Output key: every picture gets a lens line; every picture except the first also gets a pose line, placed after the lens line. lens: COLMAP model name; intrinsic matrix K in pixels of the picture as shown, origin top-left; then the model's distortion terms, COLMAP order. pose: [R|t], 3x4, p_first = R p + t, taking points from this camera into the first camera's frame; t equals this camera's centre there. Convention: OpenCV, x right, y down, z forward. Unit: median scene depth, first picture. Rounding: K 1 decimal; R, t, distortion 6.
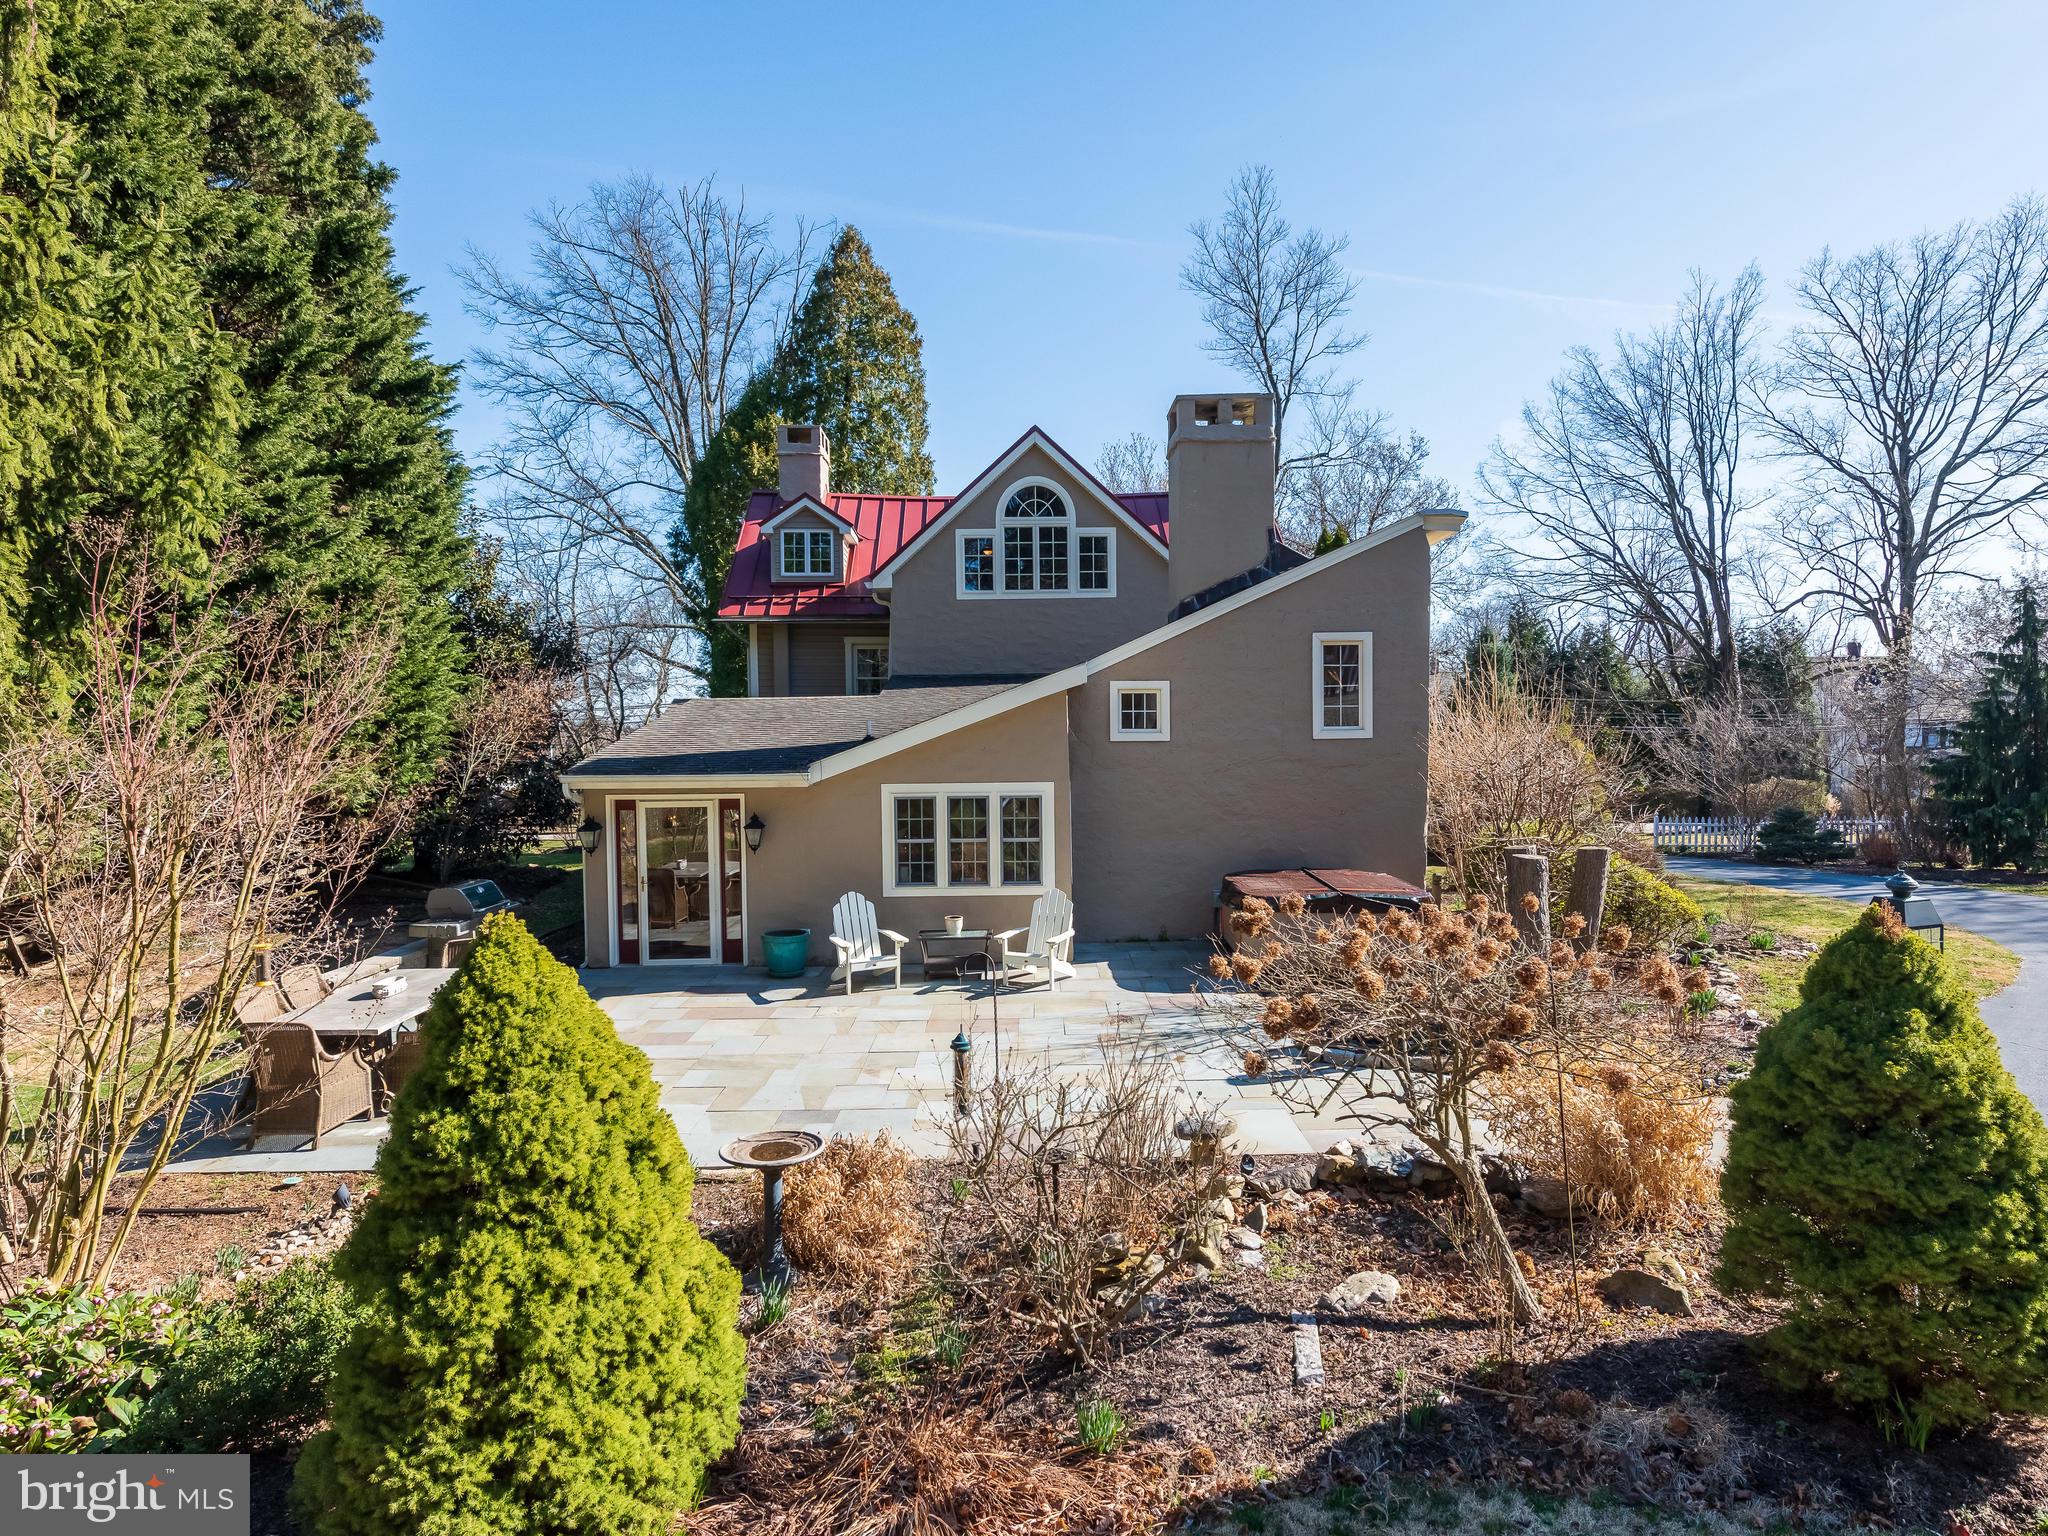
lens RADIAL K [[1153.4, 0, 1037.9], [0, 1153.4, 780.1], [0, 0, 1]] dist [0.014696, -0.002609]
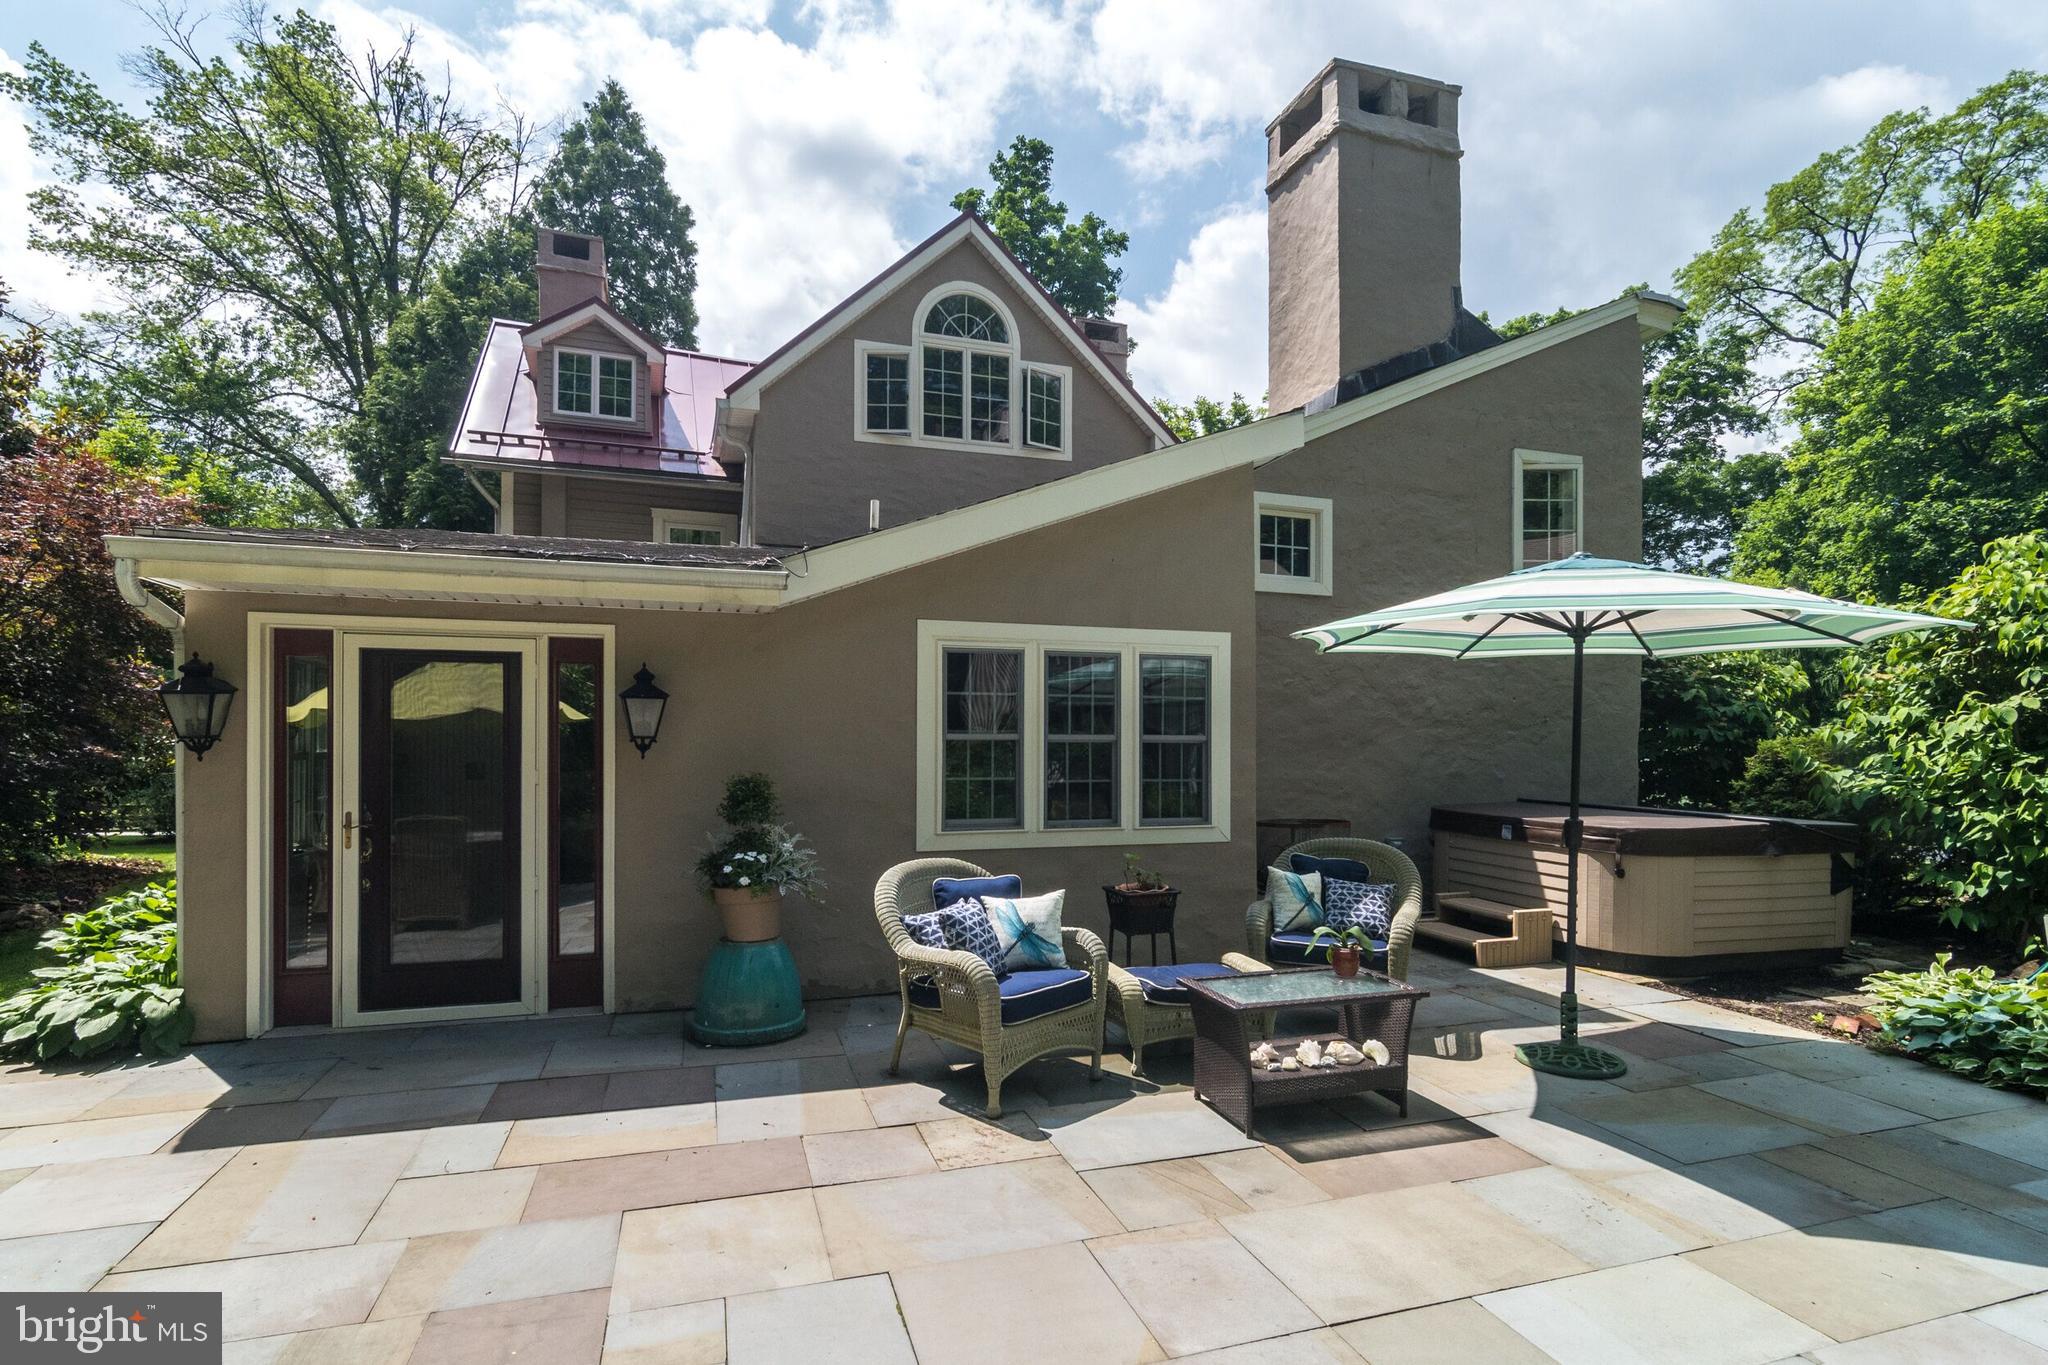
lens RADIAL K [[1001.9, 0, 1031.6], [0, 1001.9, 750.4], [0, 0, 1]] dist [-0.003679, 0.001094]
pose [[0.950619, 0.012491, 0.310108, -0.152843], [-0.000117, 0.999204, -0.039890, 0.052588], [-0.310359, 0.037884, 0.949864, 0.405002]]
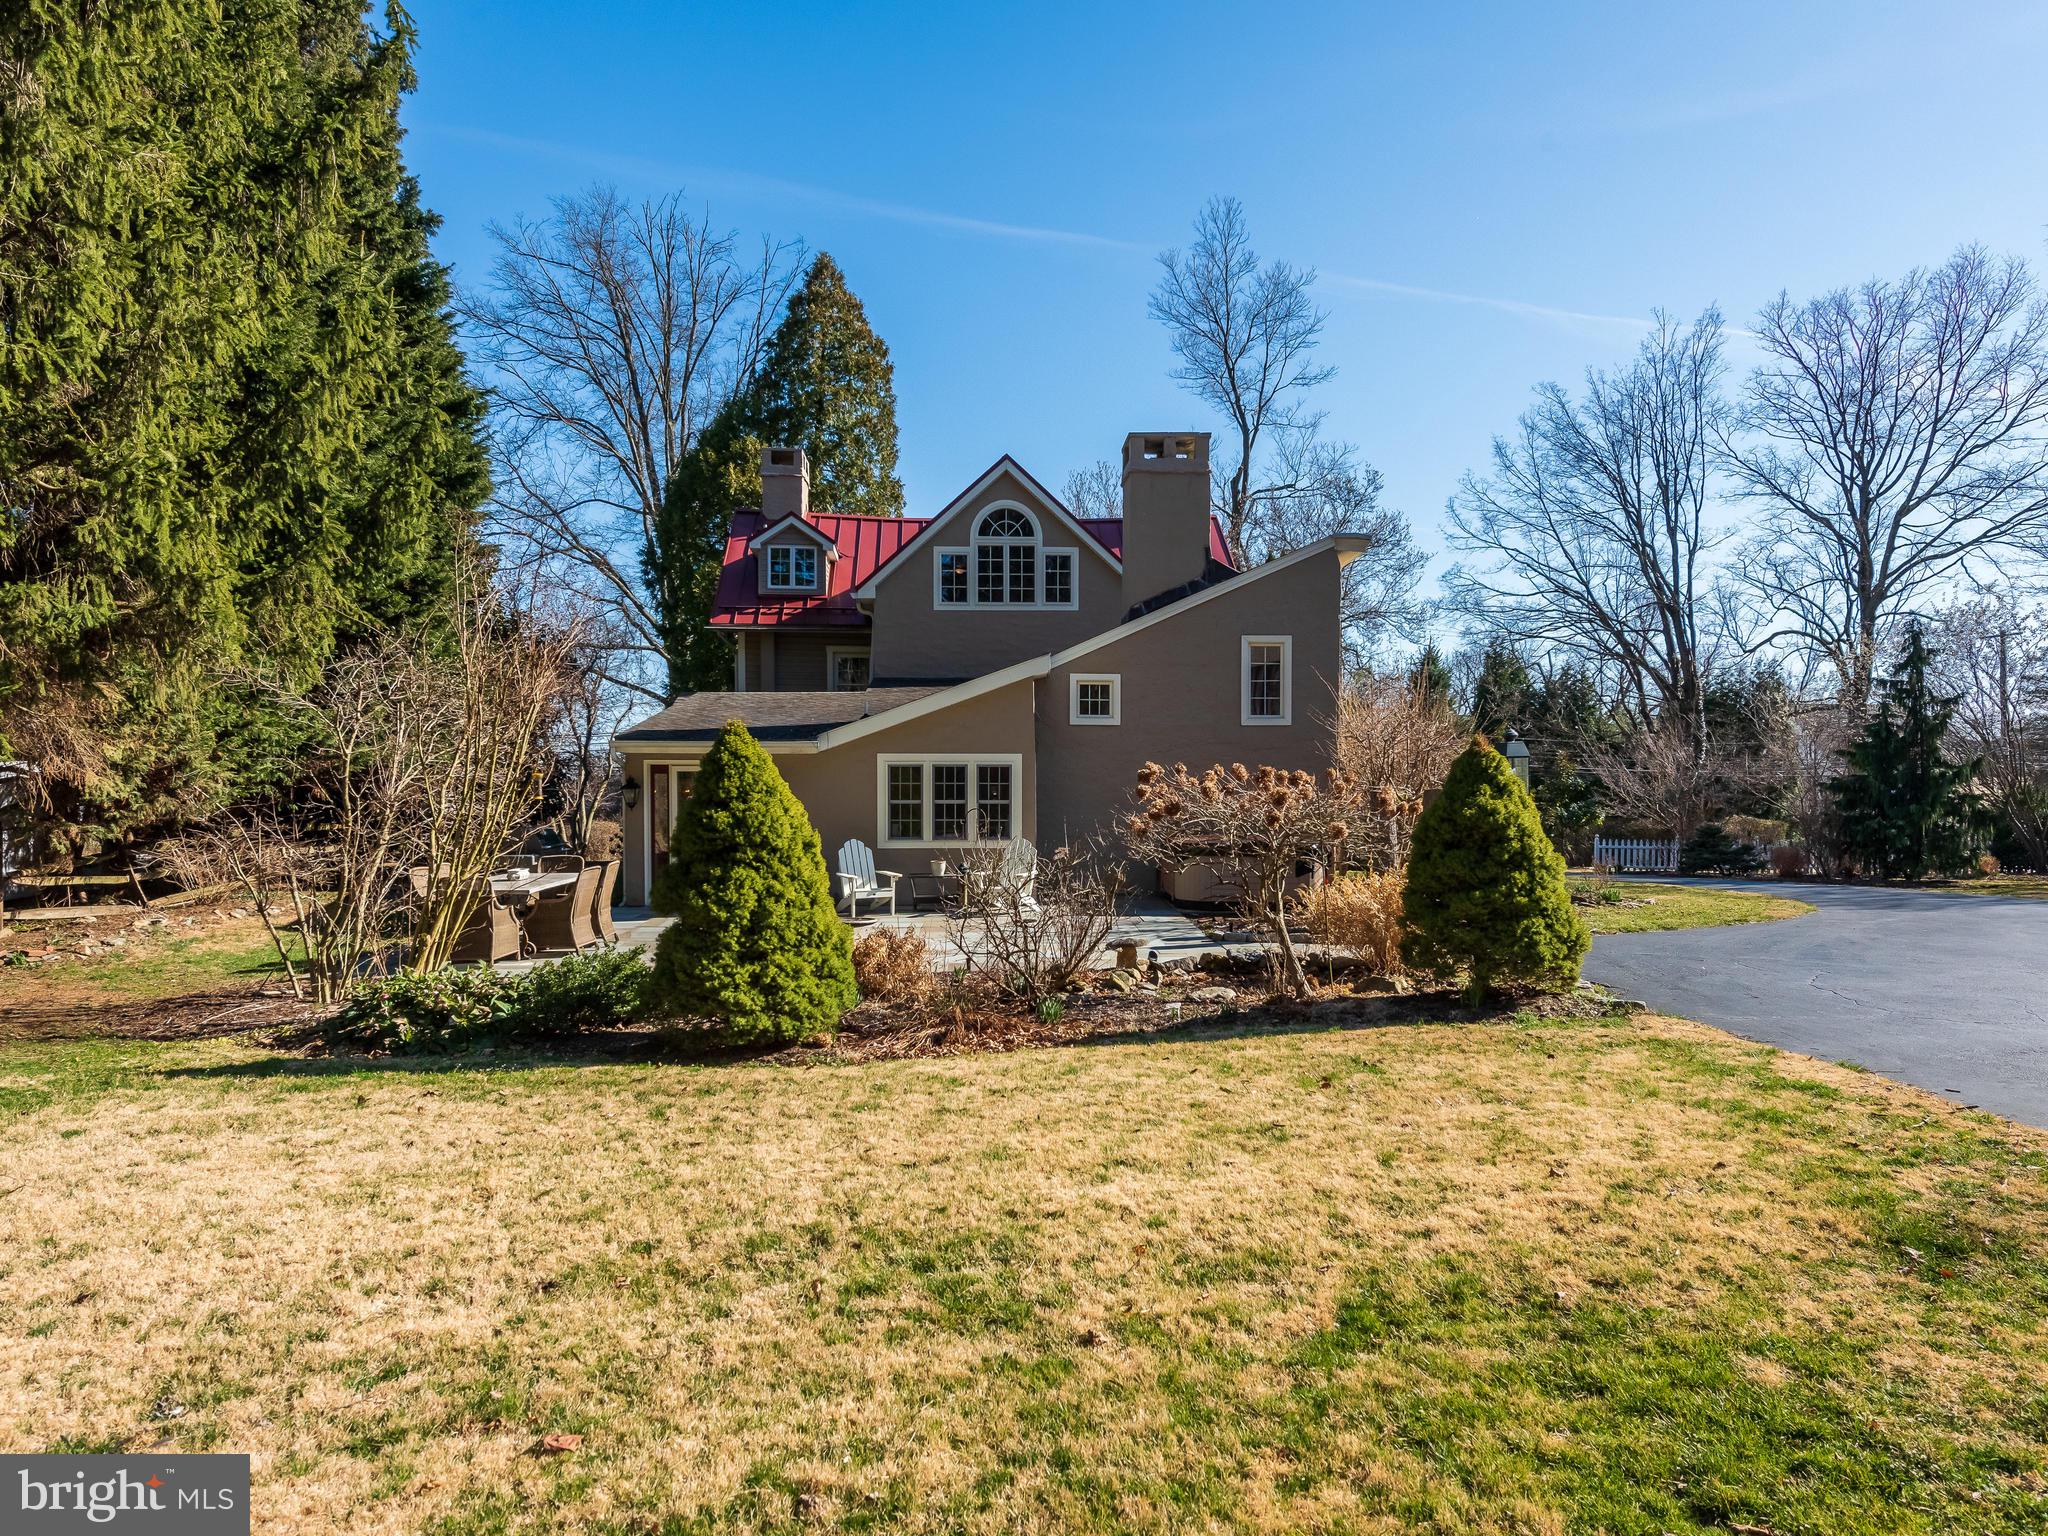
lens RADIAL K [[1292.0, 0, 1034.9], [0, 1292.0, 828.9], [0, 0, 1]] dist [0.022326, -0.002880]
pose [[0.999501, 0.011236, 0.029507, -0.007927], [-0.010891, 0.999871, -0.011808, 0.066144], [-0.029636, 0.011481, 0.999495, -0.235608]]
